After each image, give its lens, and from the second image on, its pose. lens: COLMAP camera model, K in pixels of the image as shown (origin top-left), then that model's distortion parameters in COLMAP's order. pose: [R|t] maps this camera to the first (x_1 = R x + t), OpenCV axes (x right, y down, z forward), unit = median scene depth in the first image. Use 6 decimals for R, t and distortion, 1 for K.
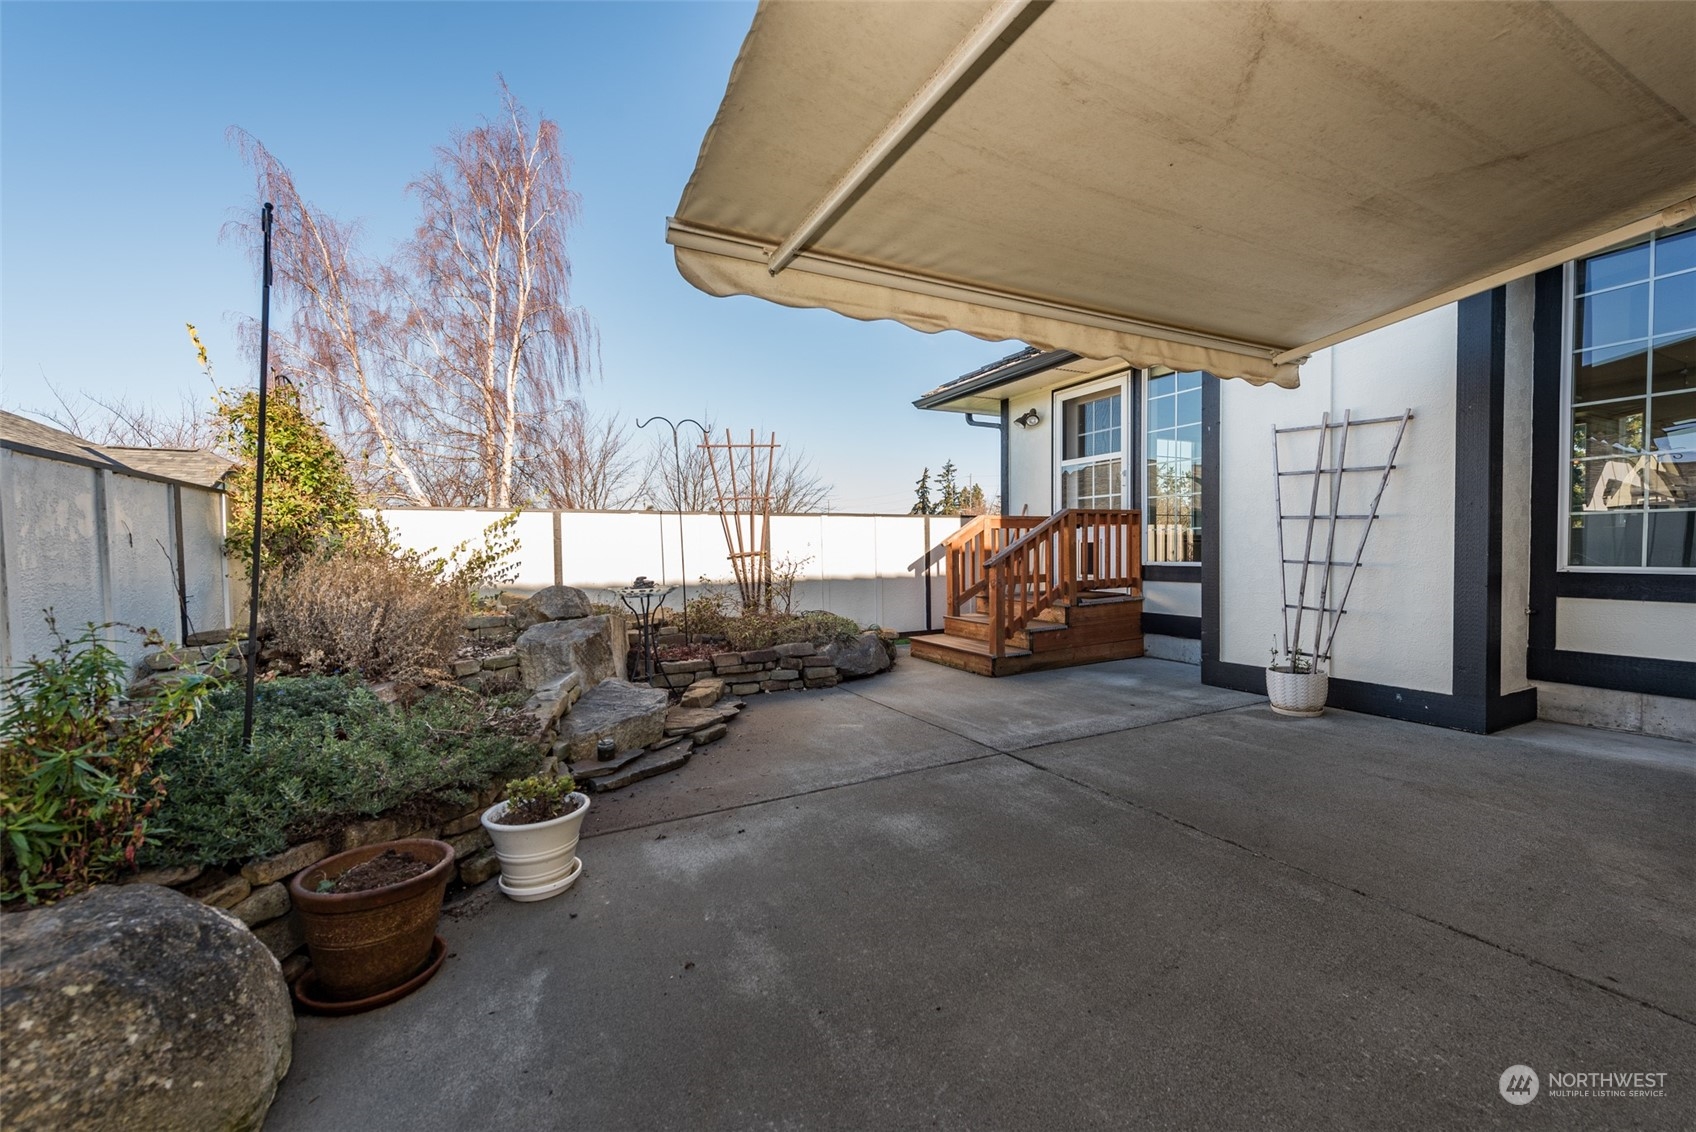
lens RADIAL K [[671.7, 0, 847.1], [0, 671.7, 570.2], [0, 0, 1]] dist [0.003531, -0.000651]
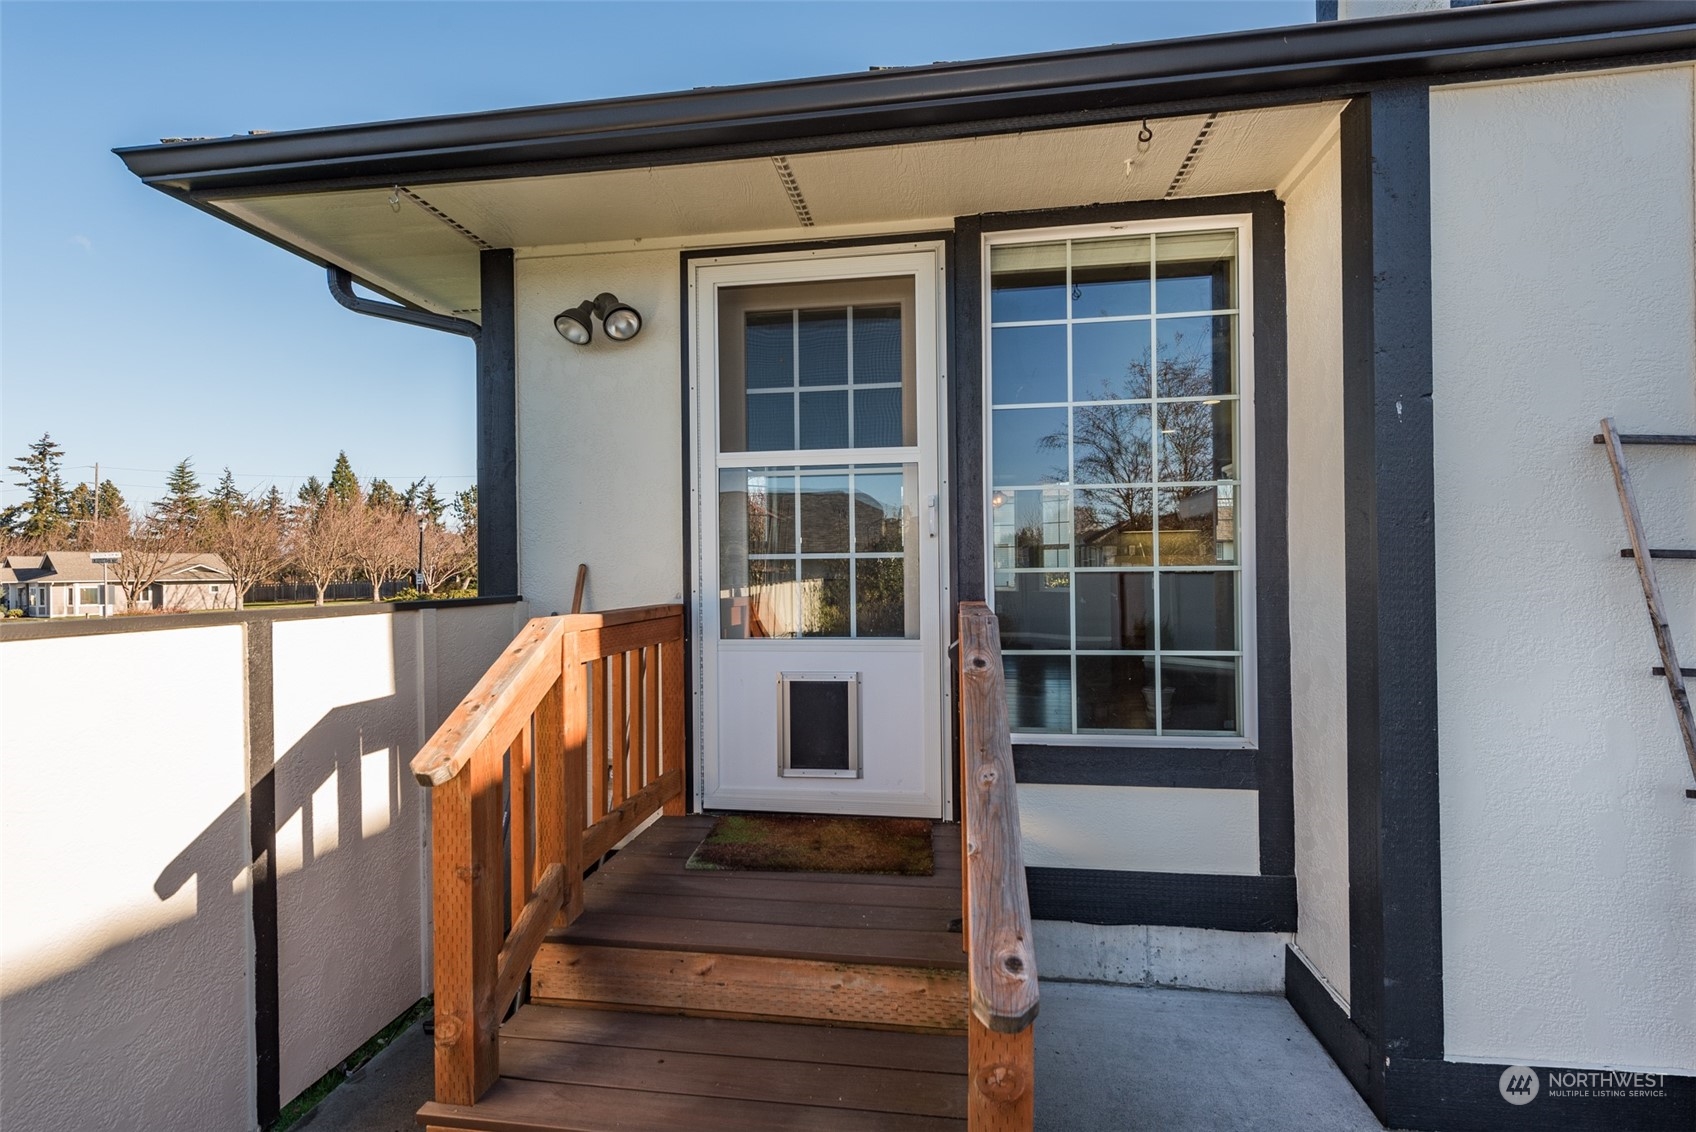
lens RADIAL K [[789.0, 0, 849.1], [0, 789.0, 572.0], [0, 0, 1]] dist [-0.000055, -0.002401]
pose [[0.581291, 0.008964, 0.813646, 0.018427], [0.027418, 0.999156, -0.030596, -0.082034], [-0.813233, 0.040094, 0.580555, 0.685018]]
